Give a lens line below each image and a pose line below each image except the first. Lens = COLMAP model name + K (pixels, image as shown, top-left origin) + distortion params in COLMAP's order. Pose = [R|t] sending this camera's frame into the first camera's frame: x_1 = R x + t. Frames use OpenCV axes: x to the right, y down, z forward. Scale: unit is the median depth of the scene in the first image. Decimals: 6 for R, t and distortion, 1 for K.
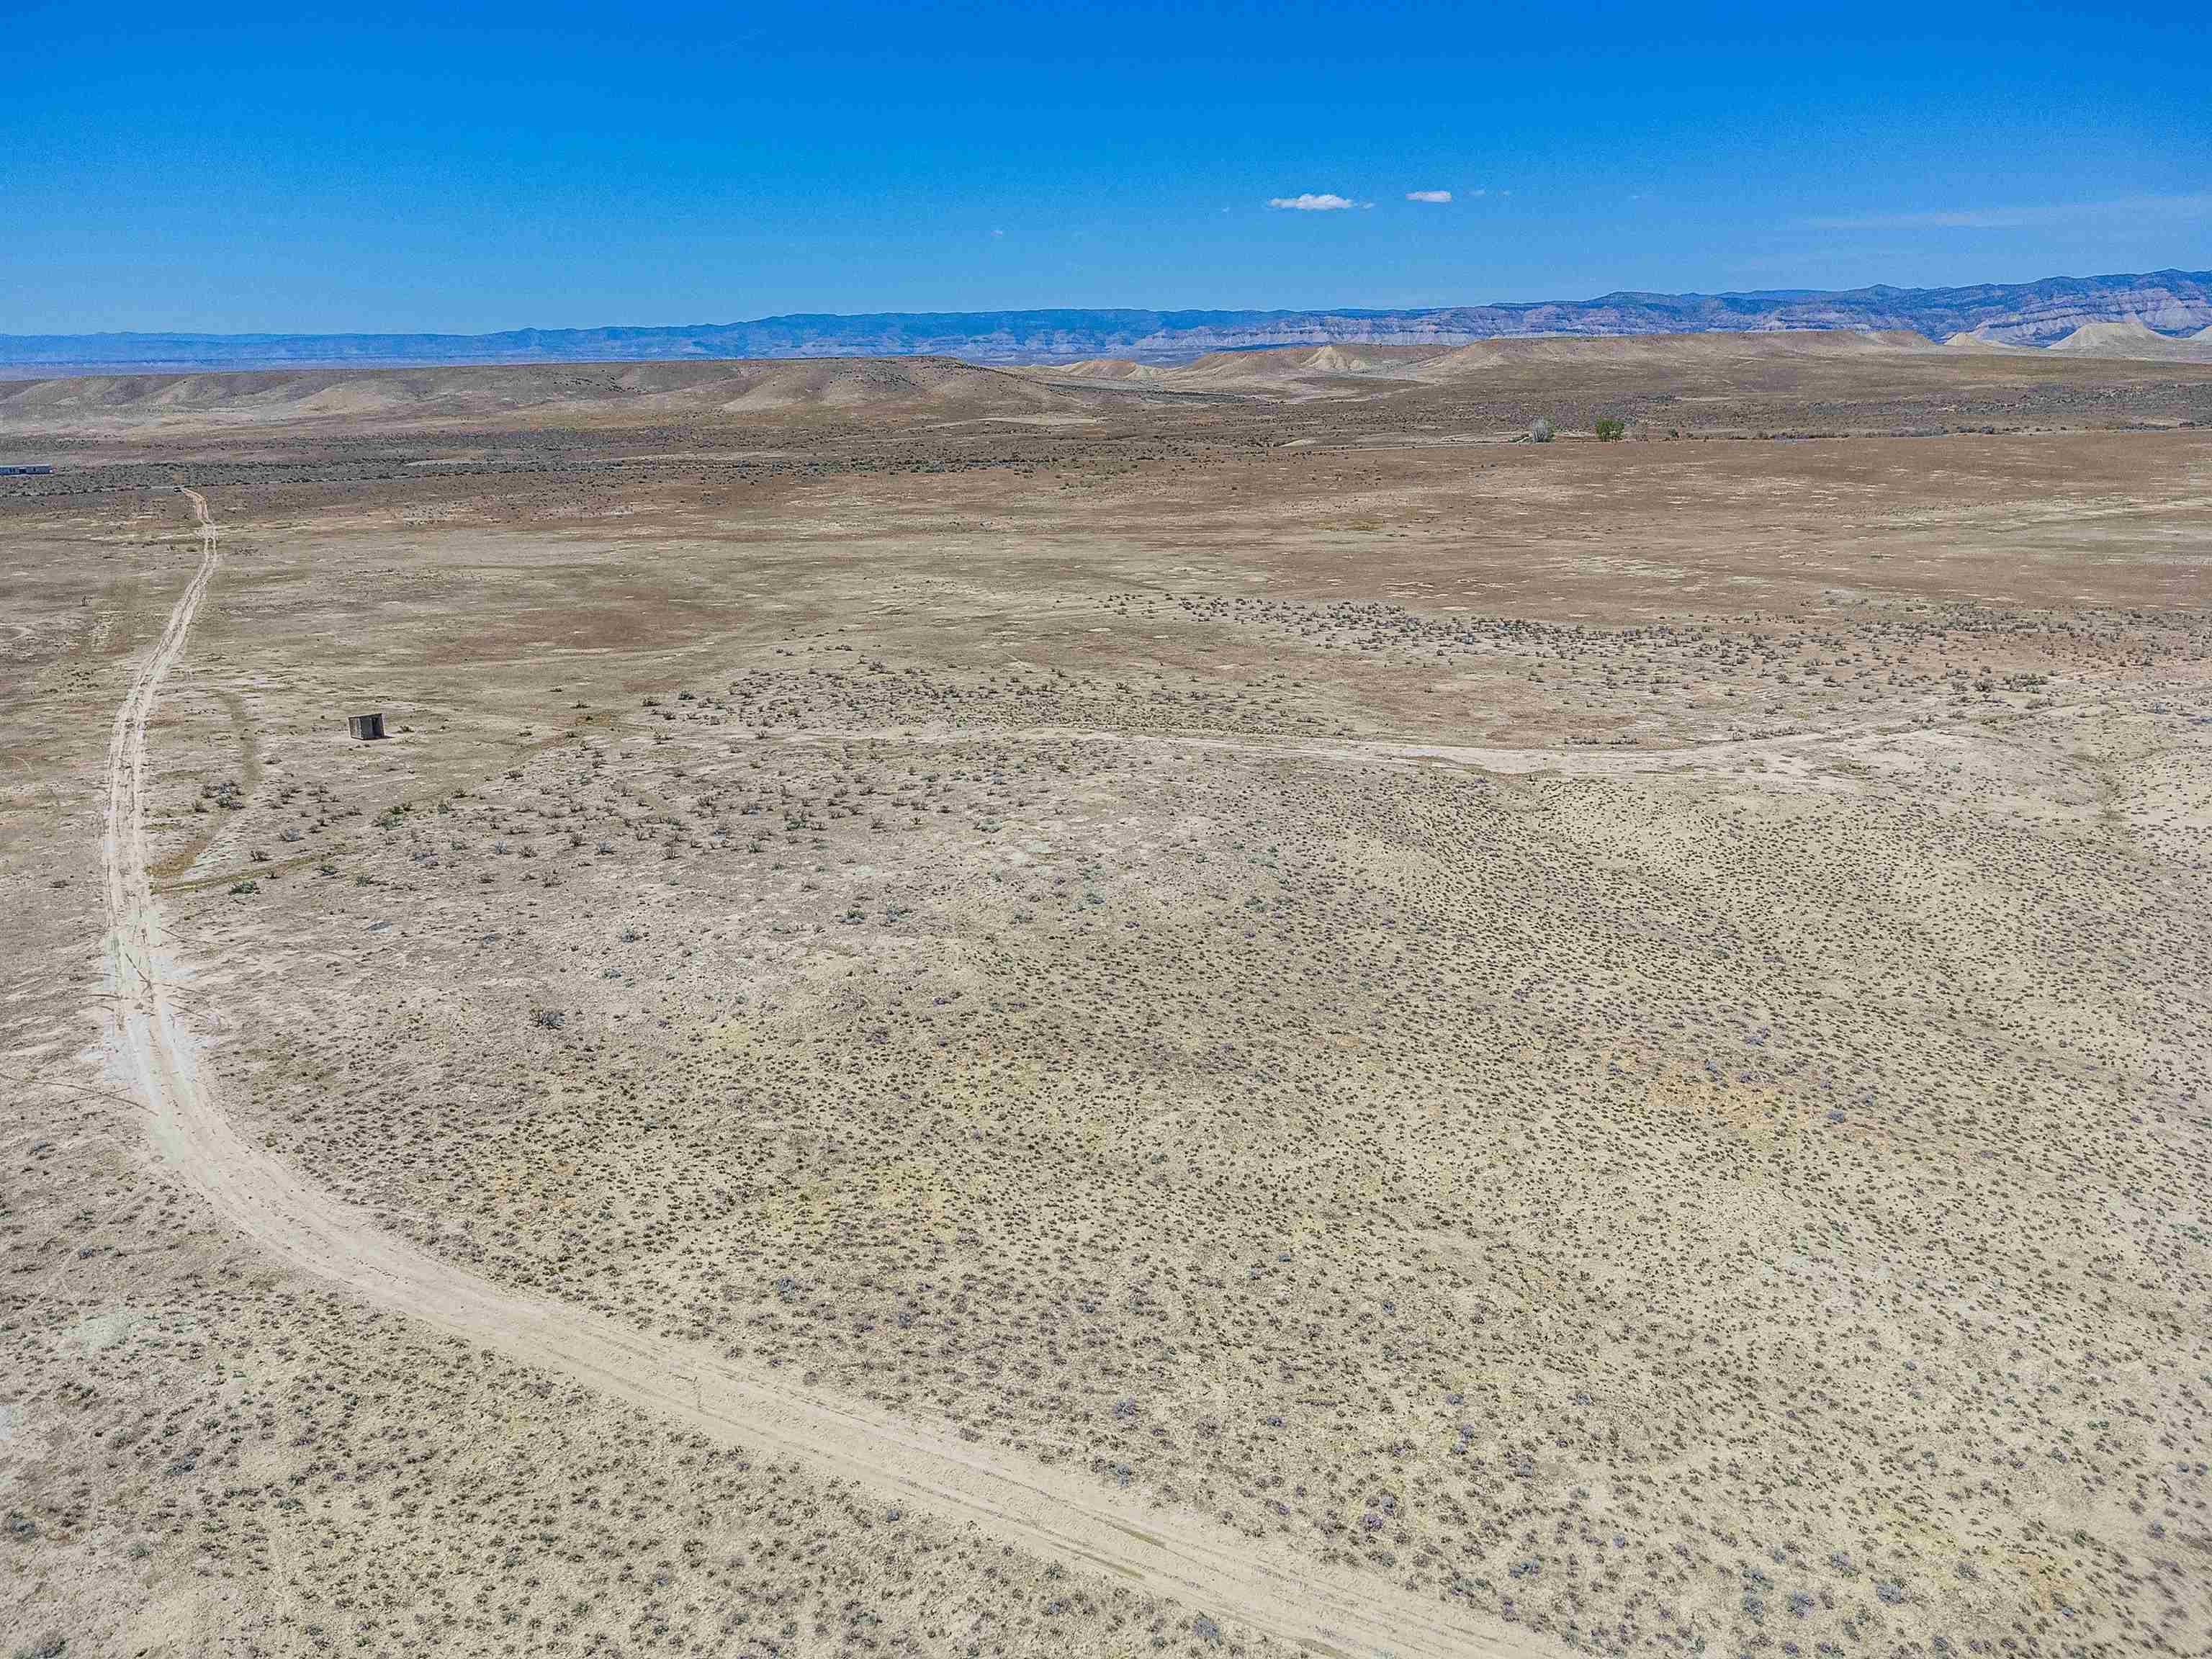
lens RADIAL K [[1582.9, 0, 1111.6], [0, 1582.9, 827.0], [0, 0, 1]] dist [0.023247, -0.011393]
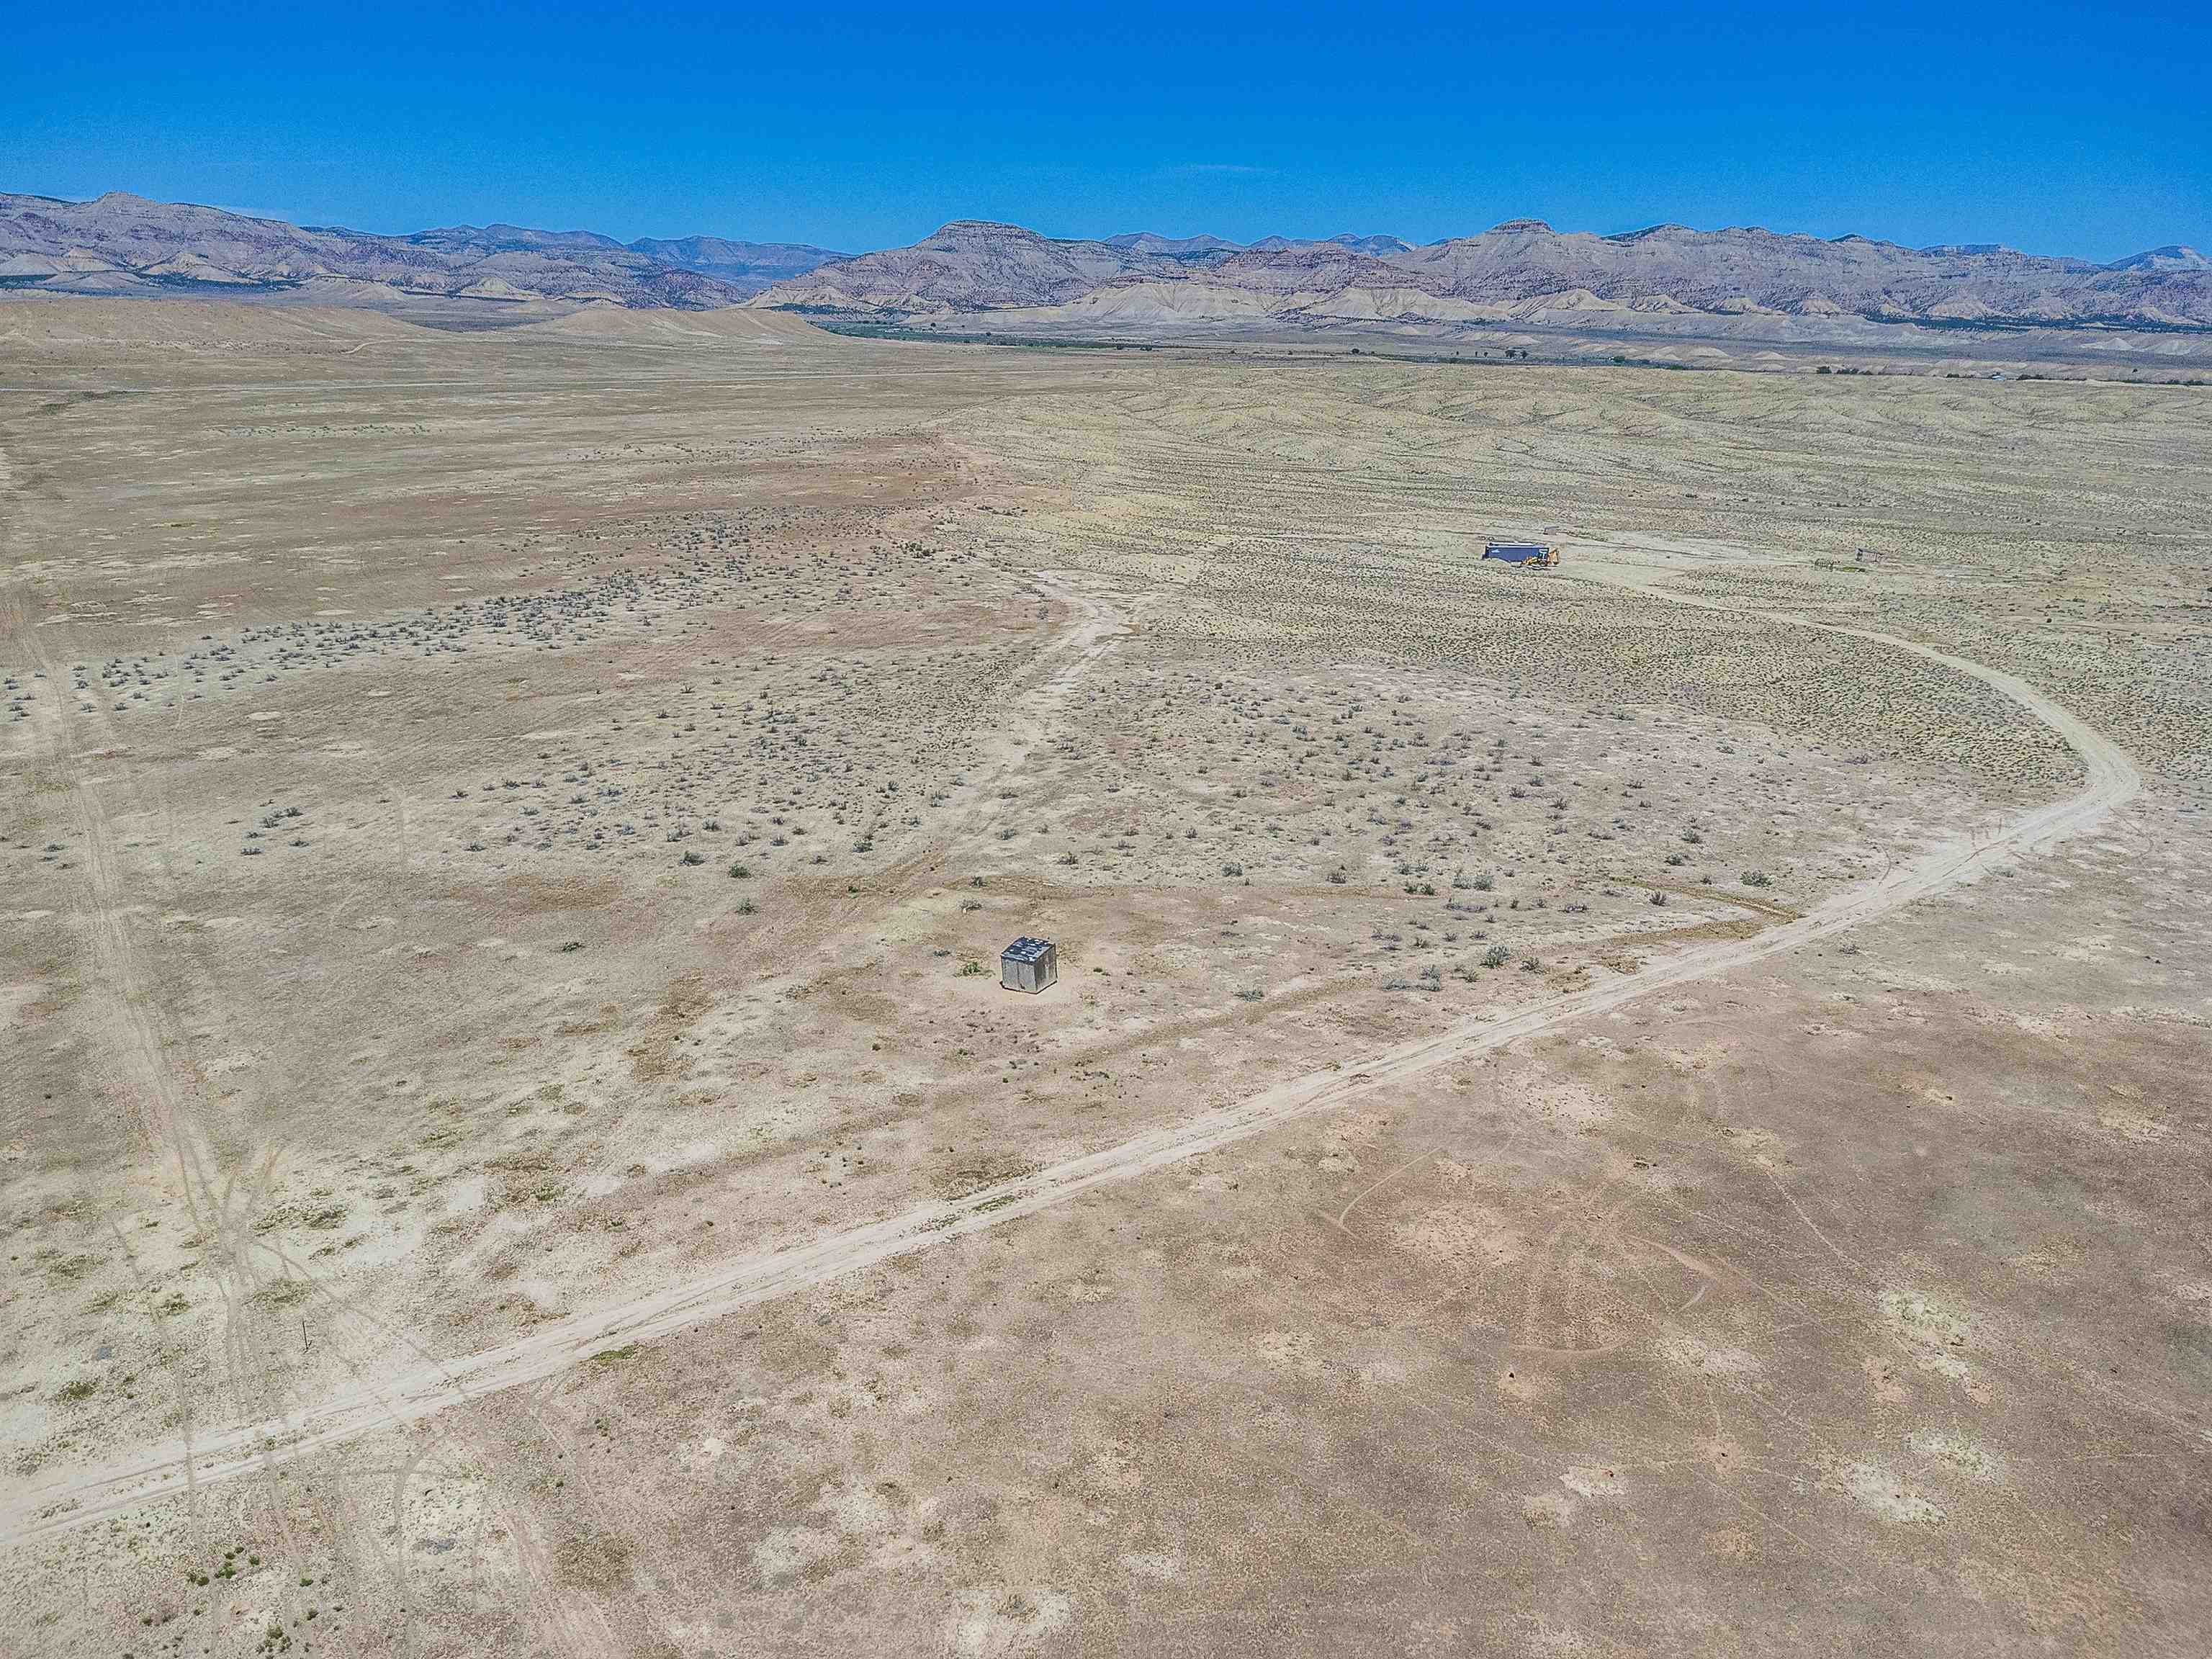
lens RADIAL K [[1582.9, 0, 1114.9], [0, 1582.9, 830.2], [0, 0, 1]] dist [0.023247, -0.011393]
pose [[-0.092647, -0.292440, 0.951785, -0.327362], [0.266715, 0.913676, 0.306692, -0.089382], [-0.959312, 0.282269, -0.006651, 0.316757]]
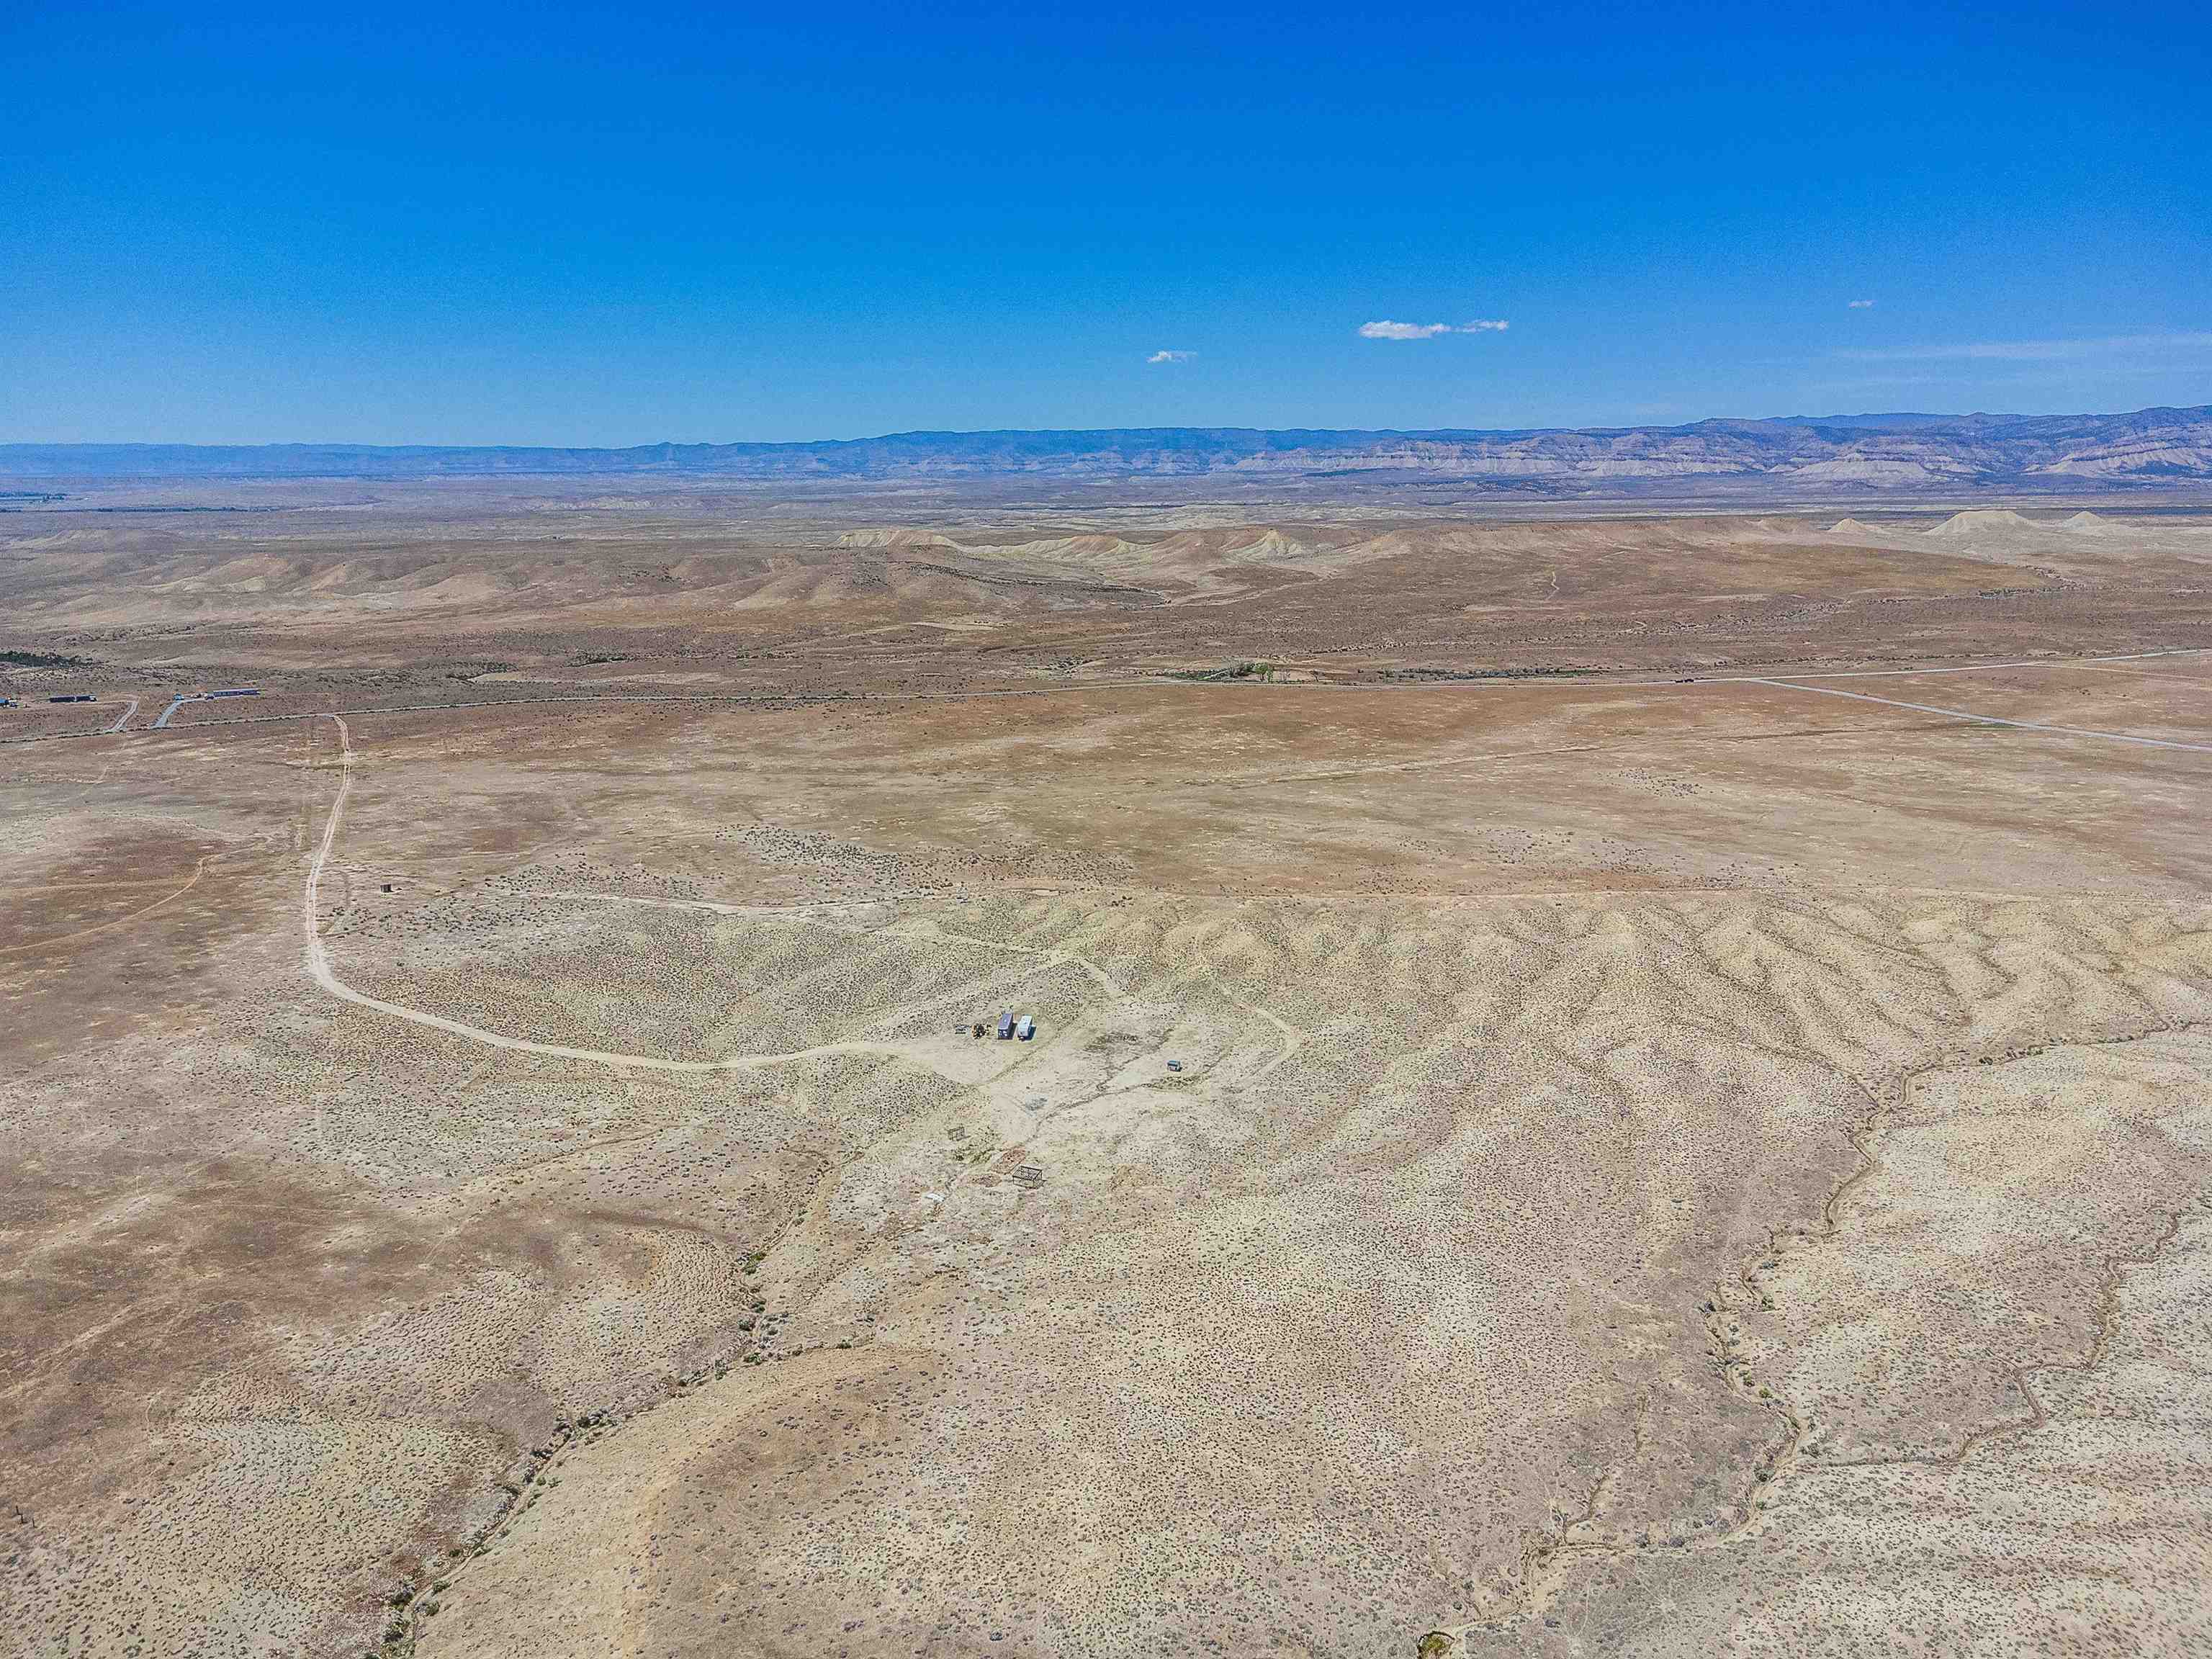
lens RADIAL K [[1582.9, 0, 1109.1], [0, 1582.9, 834.3], [0, 0, 1]] dist [0.023247, -0.011393]
pose [[0.997335, 0.022304, -0.069469, 0.375207], [-0.026531, 0.997814, -0.060527, -0.006069], [0.067967, 0.062209, 0.995746, -0.650220]]
